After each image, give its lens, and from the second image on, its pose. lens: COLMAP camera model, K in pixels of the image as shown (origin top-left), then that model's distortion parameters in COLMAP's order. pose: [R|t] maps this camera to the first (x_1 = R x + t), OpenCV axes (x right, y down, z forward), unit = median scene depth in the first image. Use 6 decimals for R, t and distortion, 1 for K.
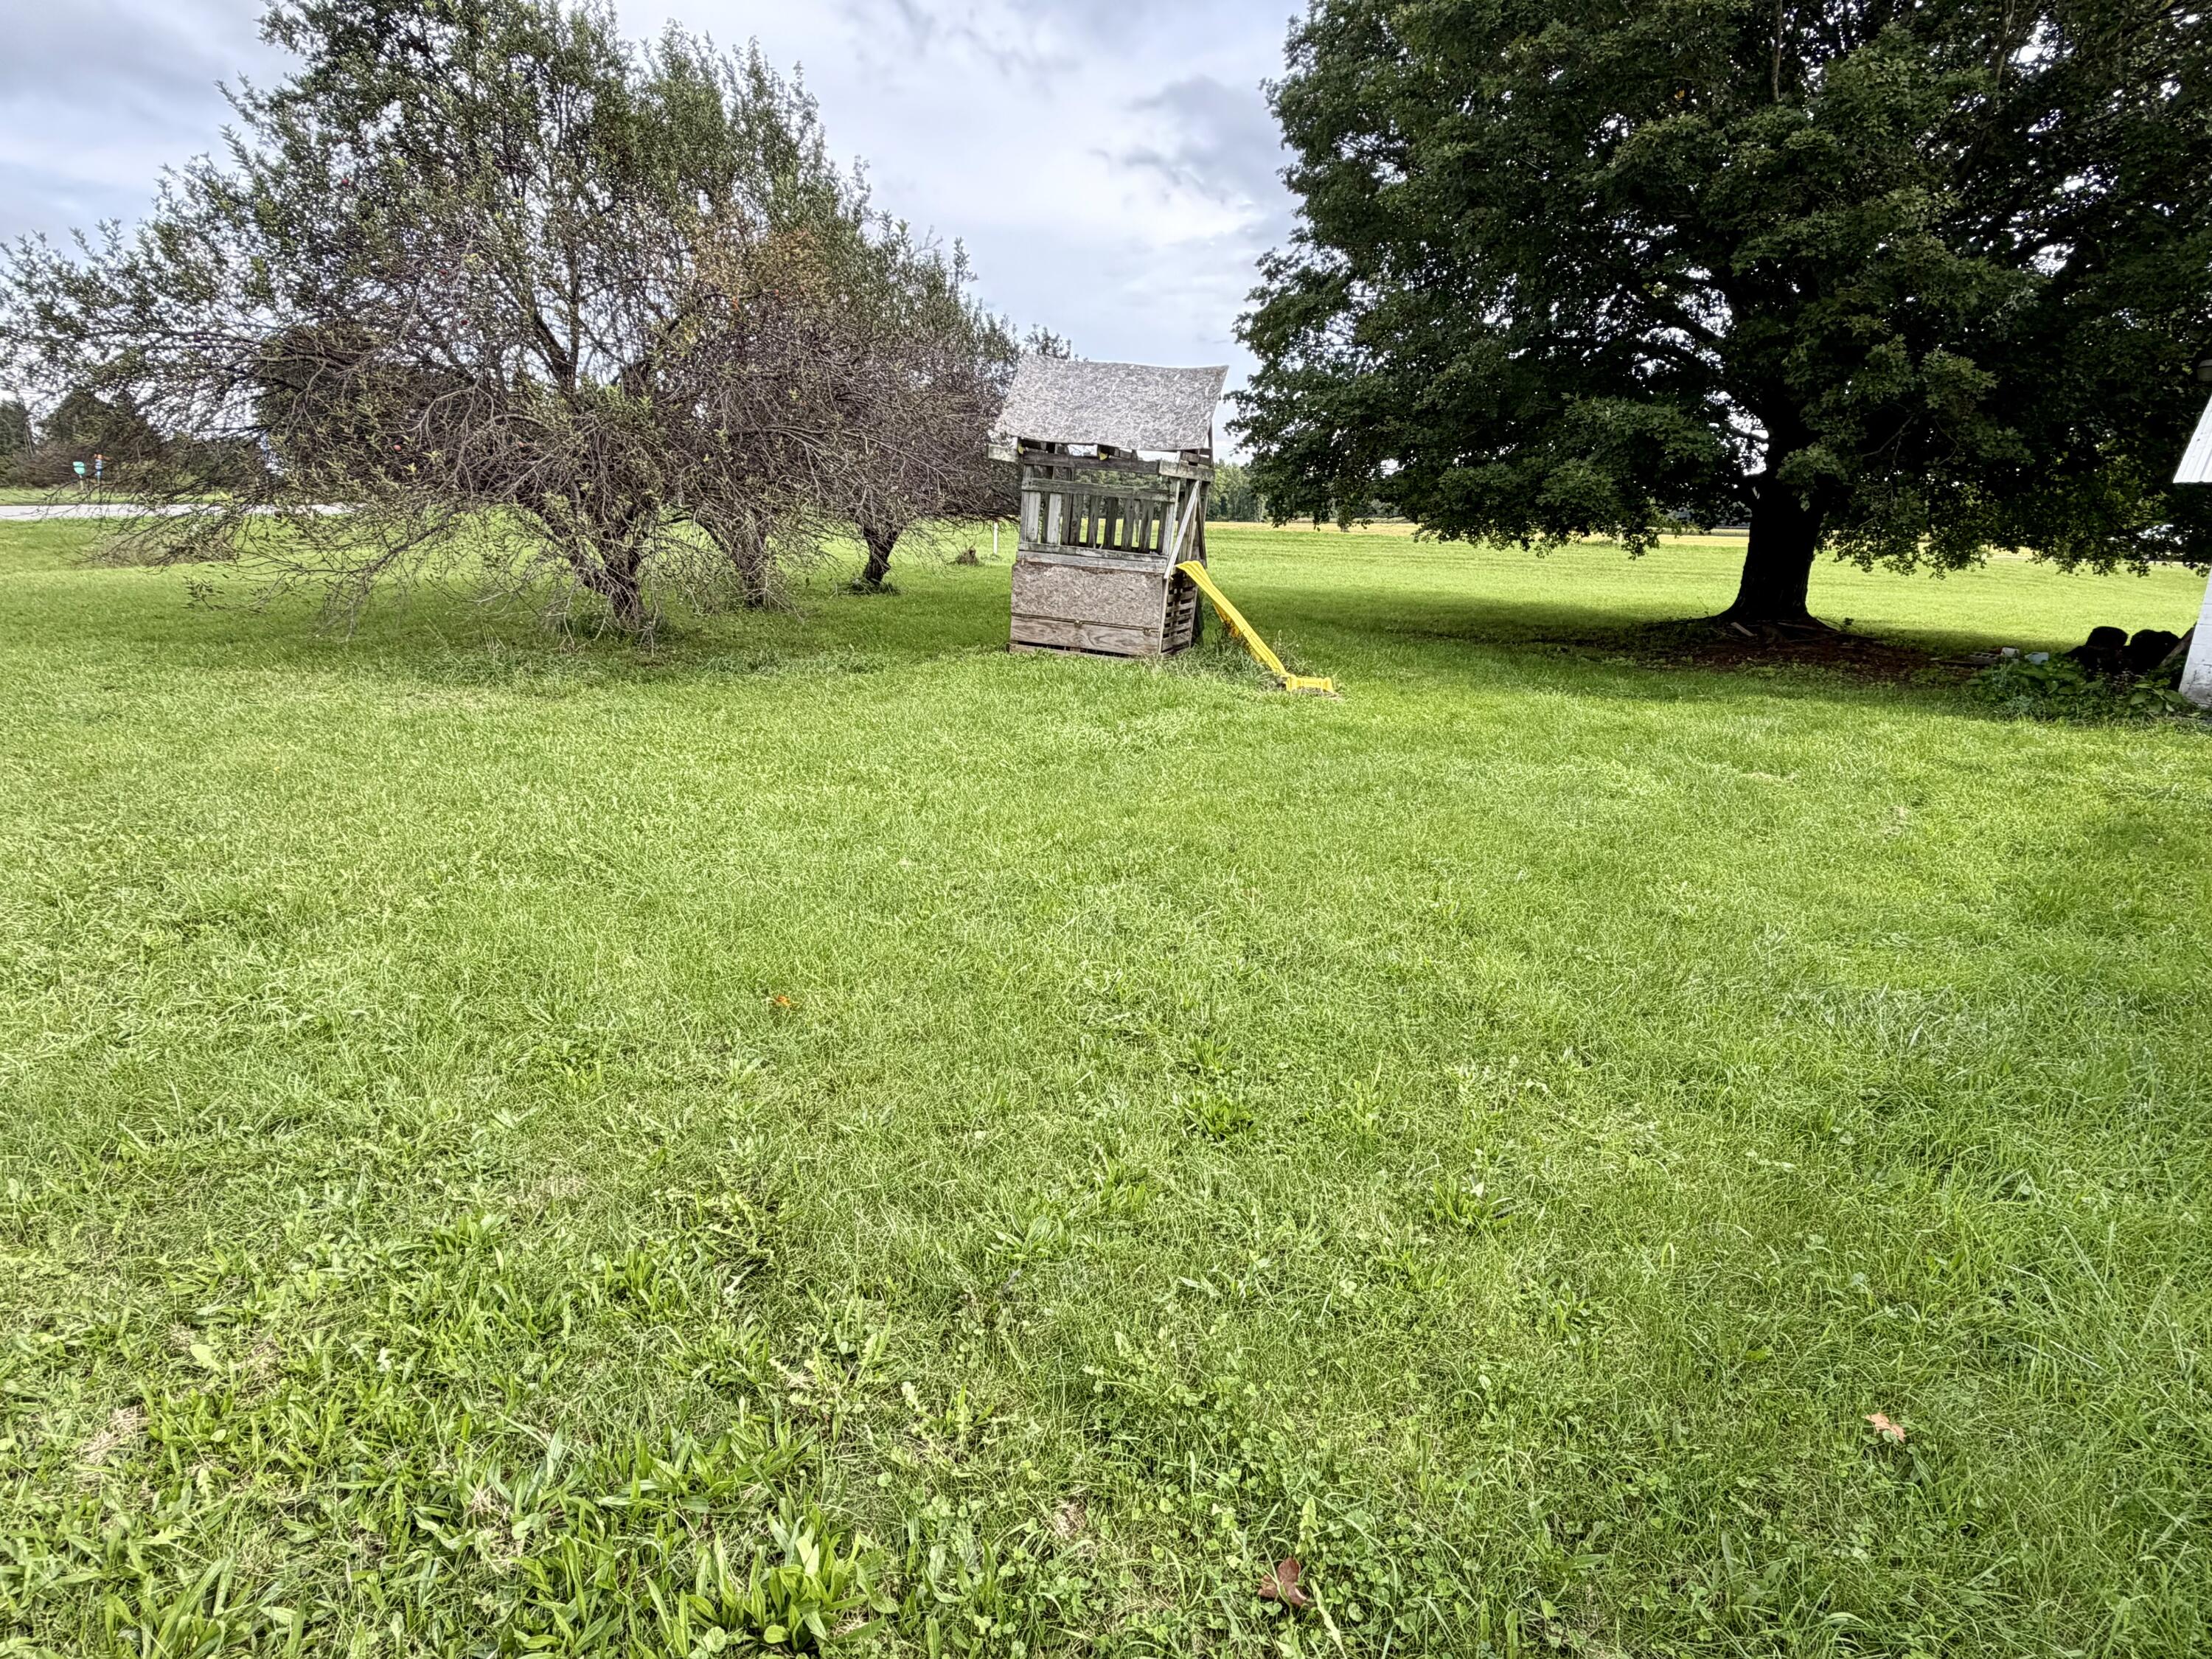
lens RADIAL K [[1146.5, 0, 1110.6], [0, 1146.5, 832.8], [0, 0, 1]] dist [-0.000524, -0.000020]
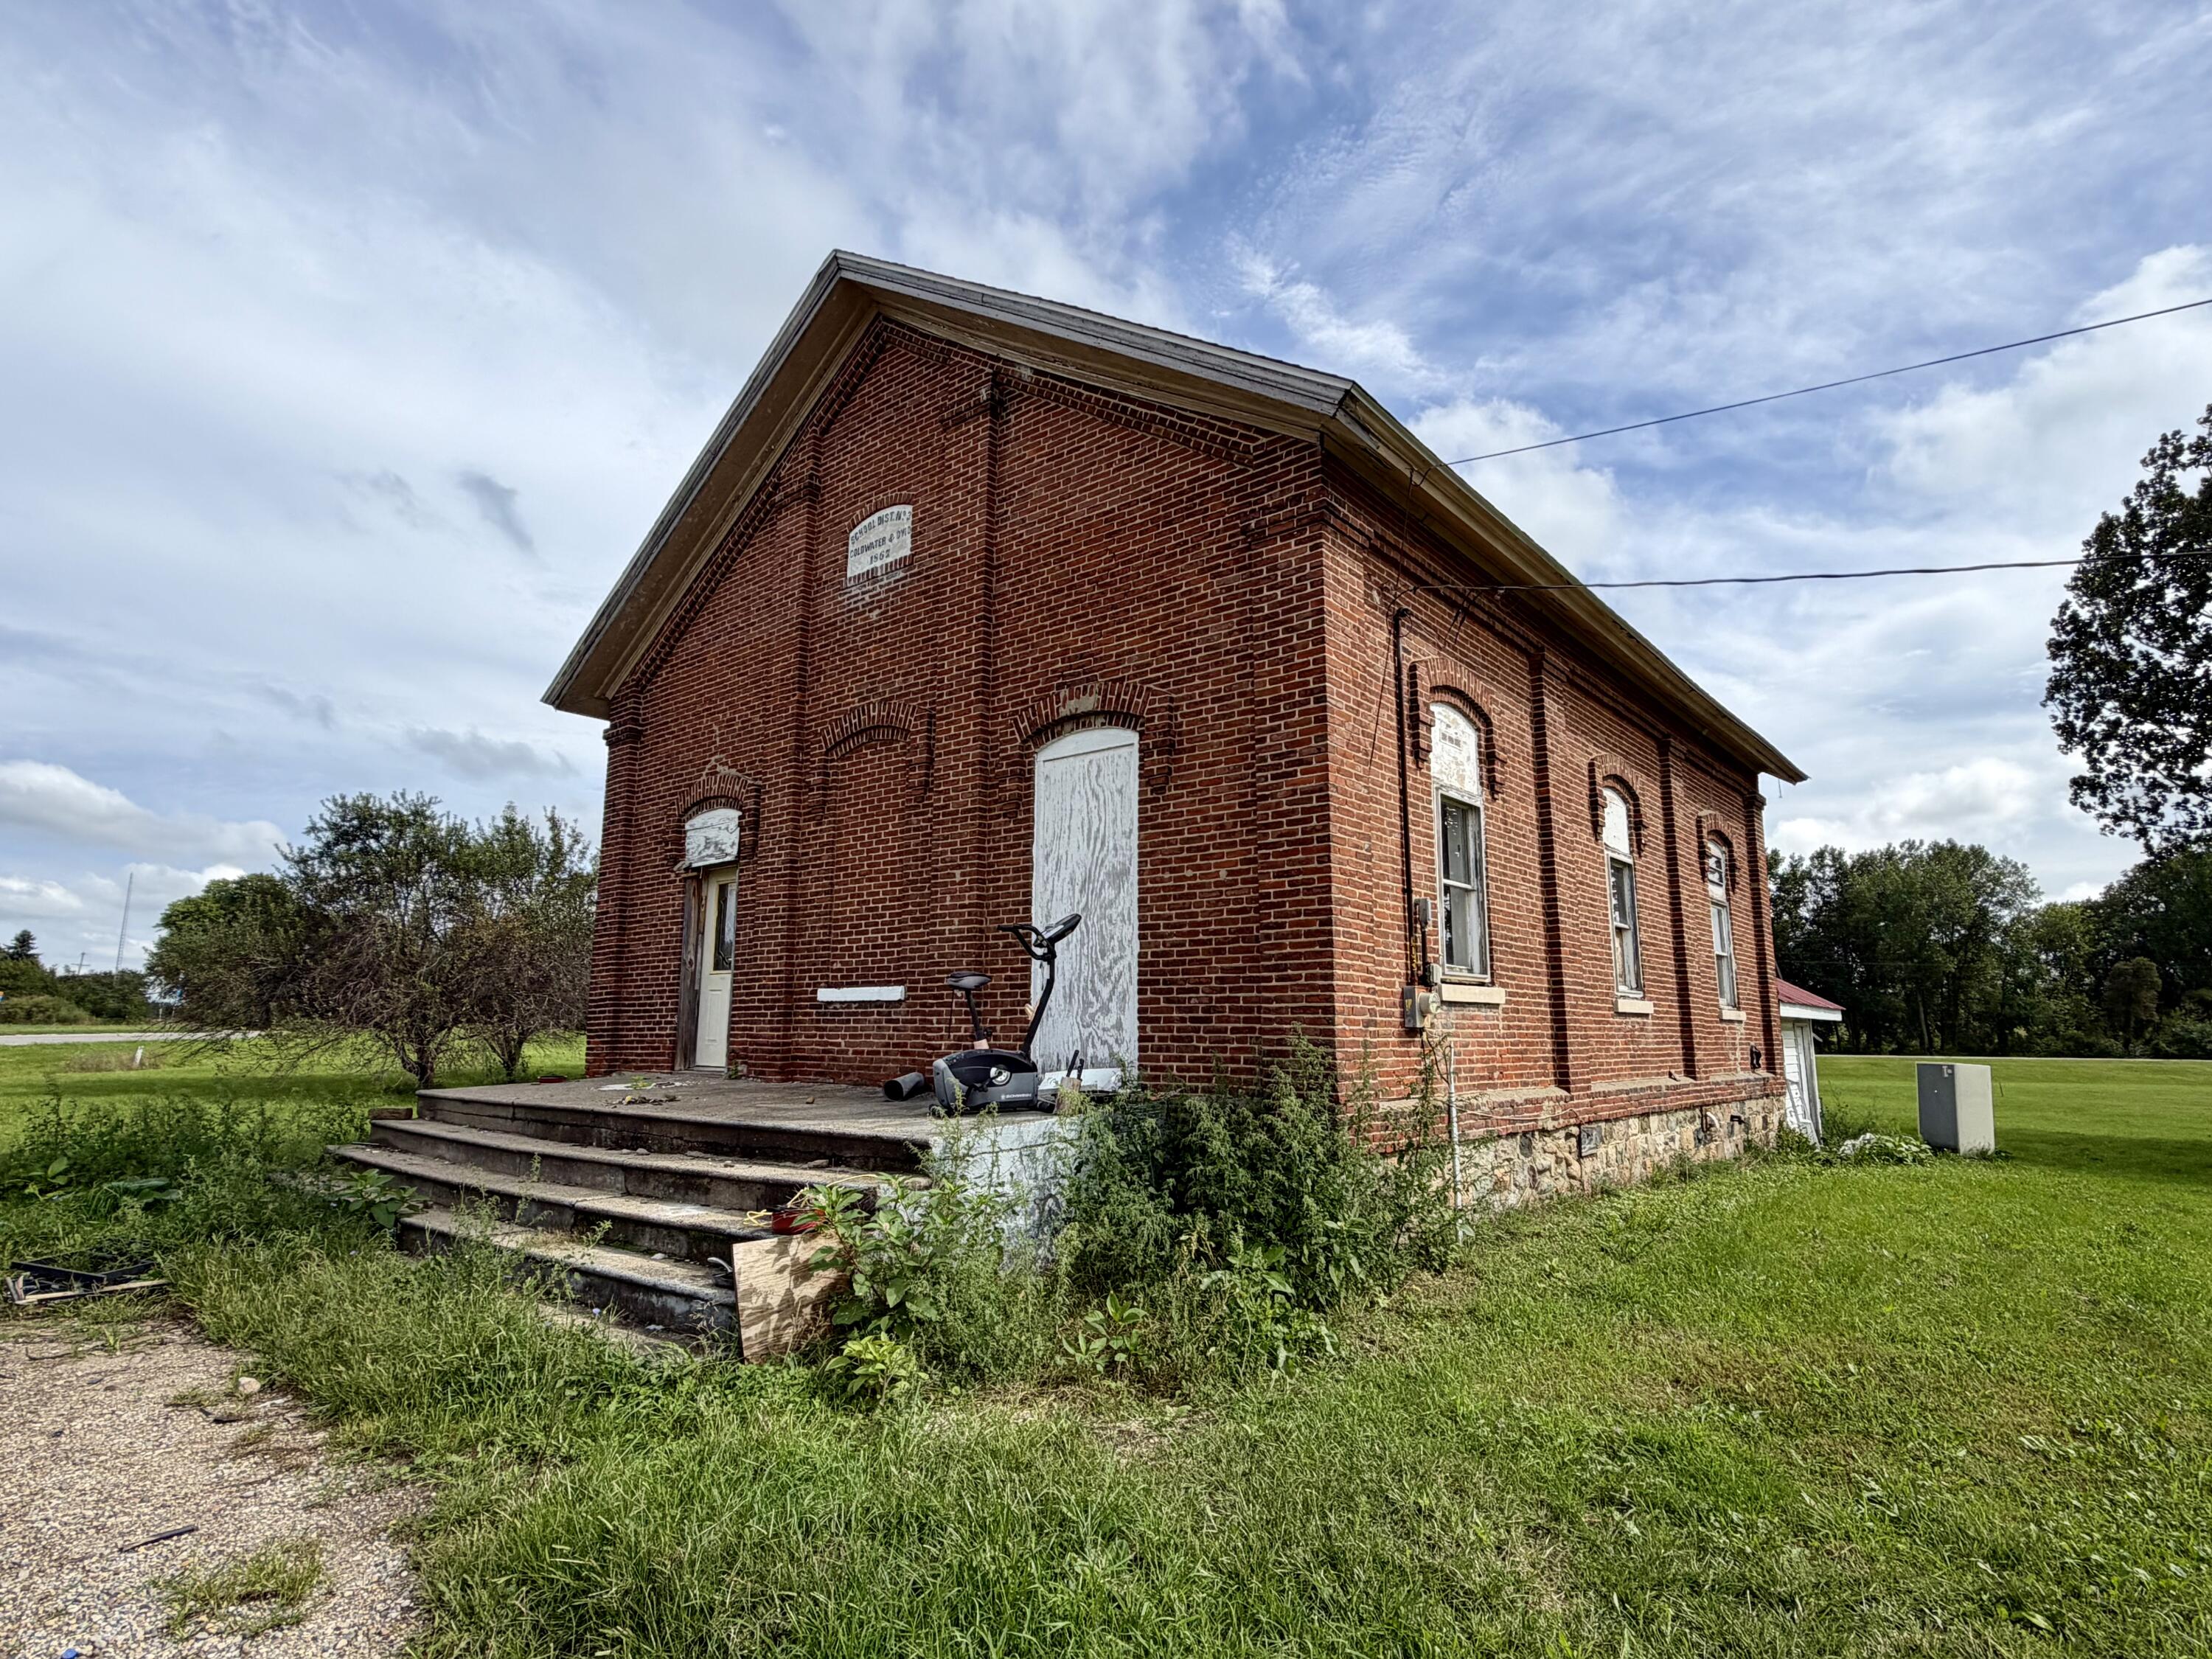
lens RADIAL K [[1146.5, 0, 1110.6], [0, 1146.5, 832.8], [0, 0, 1]] dist [-0.000524, -0.000020]
pose [[0.992694, 0.007541, 0.120423, 0.291202], [0.044834, 0.903533, -0.426166, 0.179022], [-0.112020, 0.428452, 0.896594, -0.625326]]
